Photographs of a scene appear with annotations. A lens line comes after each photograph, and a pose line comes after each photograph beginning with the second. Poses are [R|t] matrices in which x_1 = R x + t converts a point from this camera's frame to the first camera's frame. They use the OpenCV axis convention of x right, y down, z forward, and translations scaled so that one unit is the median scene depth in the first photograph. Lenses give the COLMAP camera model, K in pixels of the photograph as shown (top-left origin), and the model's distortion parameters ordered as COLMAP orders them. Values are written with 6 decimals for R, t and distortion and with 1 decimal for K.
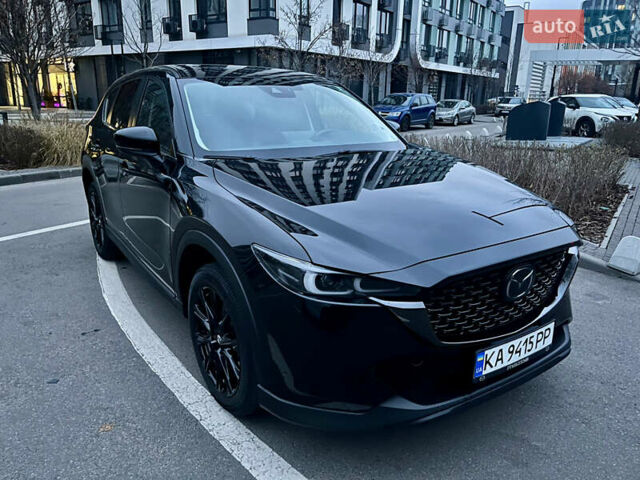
lens RADIAL K [[489.0, 0, 321.9], [0, 489.0, 241.8], [0, 0, 1]] dist [0.097282, -0.124247]
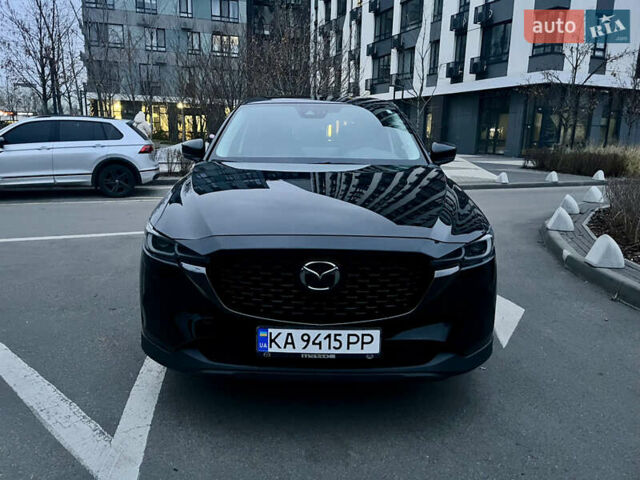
lens RADIAL K [[500.8, 0, 320.0], [0, 500.8, 240.0], [0, 0, 1]] dist [0.035703, -0.005206]
pose [[0.825155, 0.121241, -0.551742, 0.115839], [-0.169015, 0.984943, -0.036336, 0.005459], [0.539030, 0.123236, 0.833223, 0.012549]]
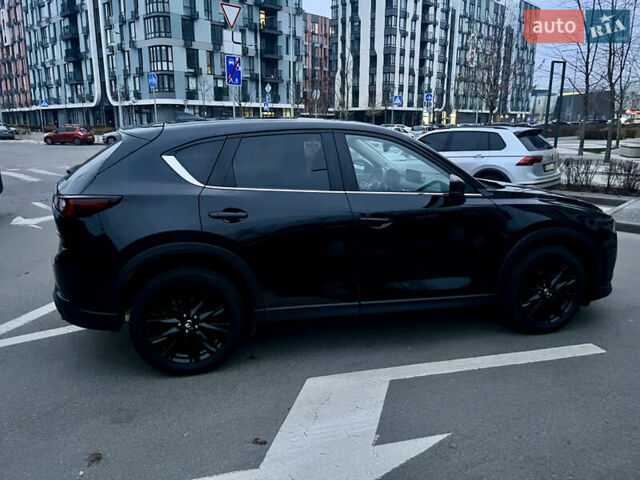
lens RADIAL K [[509.5, 0, 316.0], [0, 509.5, 221.4], [0, 0, 1]] dist [0.089210, -0.061989]
pose [[-0.188208, 0.176231, -0.966189, 0.189360], [-0.285622, 0.931428, 0.225528, -0.085755], [0.939680, 0.318411, -0.124966, 0.257936]]
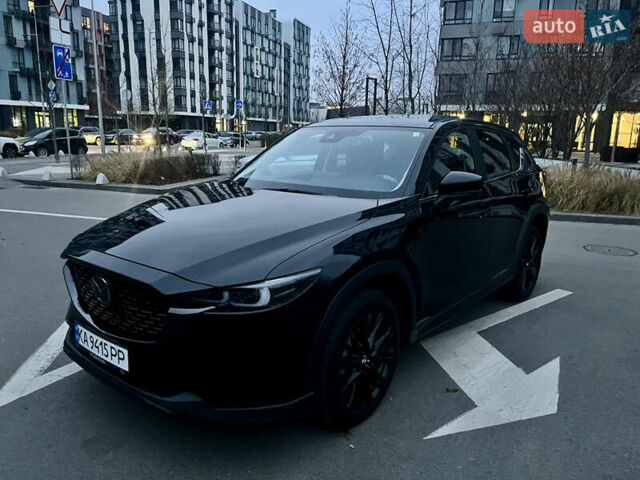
lens RADIAL K [[501.2, 0, 320.0], [0, 501.2, 240.0], [0, 0, 1]] dist [0.083324, -0.106315]
pose [[0.259732, 0.196328, -0.945513, 0.199628], [-0.291797, 0.949303, 0.116958, -0.039371], [0.920540, 0.245520, 0.303852, 0.128842]]
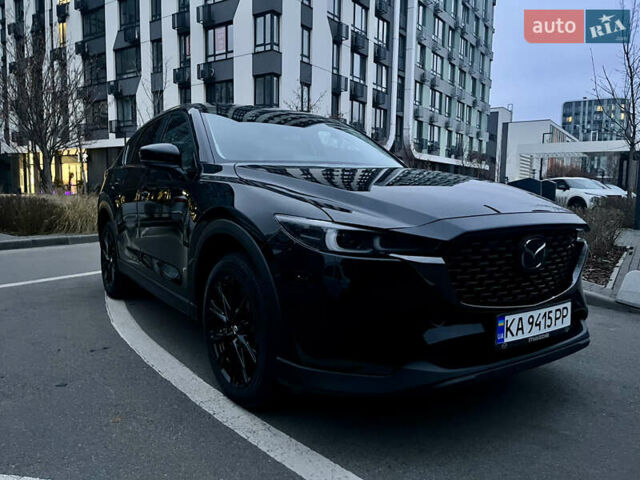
lens RADIAL K [[489.2, 0, 320.0], [0, 489.2, 240.0], [0, 0, 1]] dist [0.084784, -0.098385]
pose [[0.999994, -0.003403, -0.000183, -0.005116], [0.003307, 0.982006, -0.188819, 0.029327], [0.000823, 0.188817, 0.982012, -0.001477]]
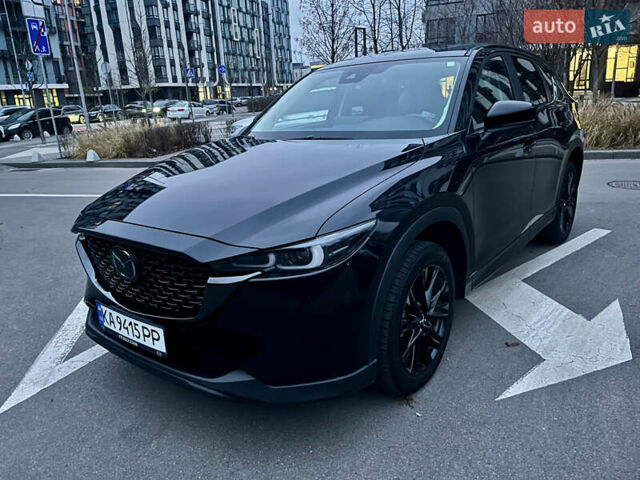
lens RADIAL K [[497.7, 0, 311.3], [0, 497.7, 243.1], [0, 0, 1]] dist [0.101450, -0.139869]
pose [[0.273399, 0.247140, -0.929610, 0.177630], [-0.215235, 0.957644, 0.191292, -0.029756], [0.937511, 0.147786, 0.315012, 0.122264]]
